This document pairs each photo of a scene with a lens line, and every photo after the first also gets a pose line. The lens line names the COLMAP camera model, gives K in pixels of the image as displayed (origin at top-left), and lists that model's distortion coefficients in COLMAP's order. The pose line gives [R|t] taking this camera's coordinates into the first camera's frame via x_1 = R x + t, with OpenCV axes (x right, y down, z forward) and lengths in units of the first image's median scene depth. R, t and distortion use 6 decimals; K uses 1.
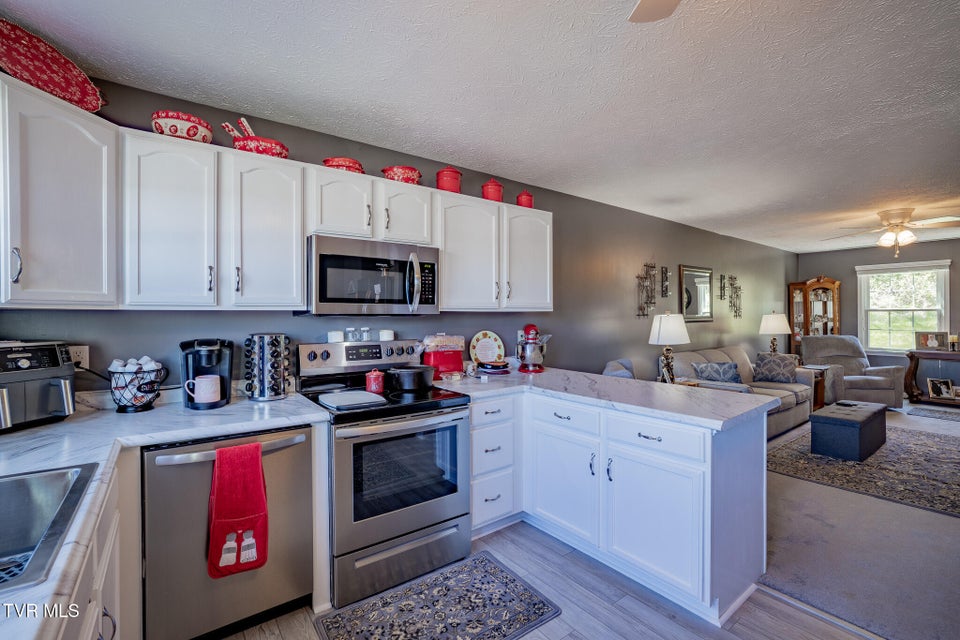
lens RADIAL K [[416.2, 0, 476.9], [0, 416.2, 315.9], [0, 0, 1]] dist [-0.058427, 0.021895]
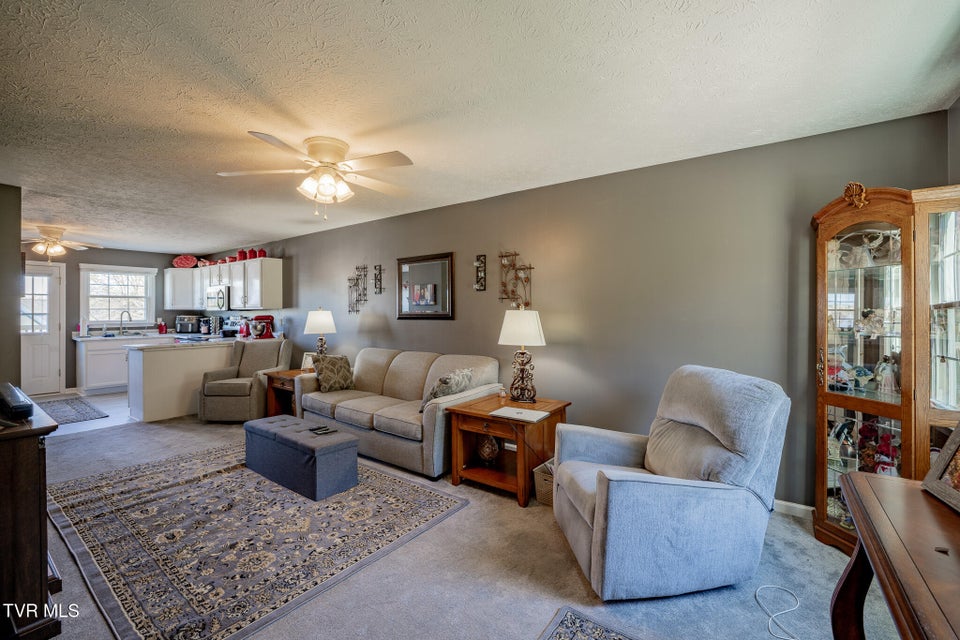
lens RADIAL K [[406.7, 0, 480.7], [0, 406.7, 307.7], [0, 0, 1]] dist [-0.023570, -0.000208]
pose [[0.309618, 0.002055, -0.950859, 2.864119], [0.005596, 0.999976, 0.003983, -0.023312], [0.950844, -0.006554, 0.309600, 1.741601]]
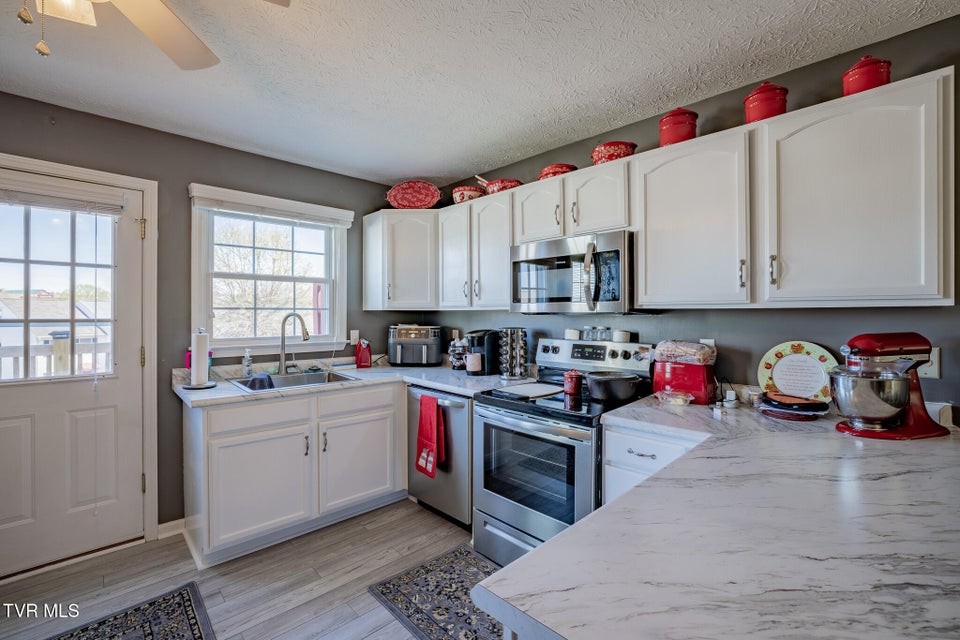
lens RADIAL K [[416.2, 0, 476.9], [0, 416.2, 315.9], [0, 0, 1]] dist [-0.058427, 0.021895]
pose [[0.130877, 0.012169, -0.991324, 0.650695], [0.001037, 0.999922, 0.012412, -0.008491], [0.991398, -0.002653, 0.130854, 0.609510]]
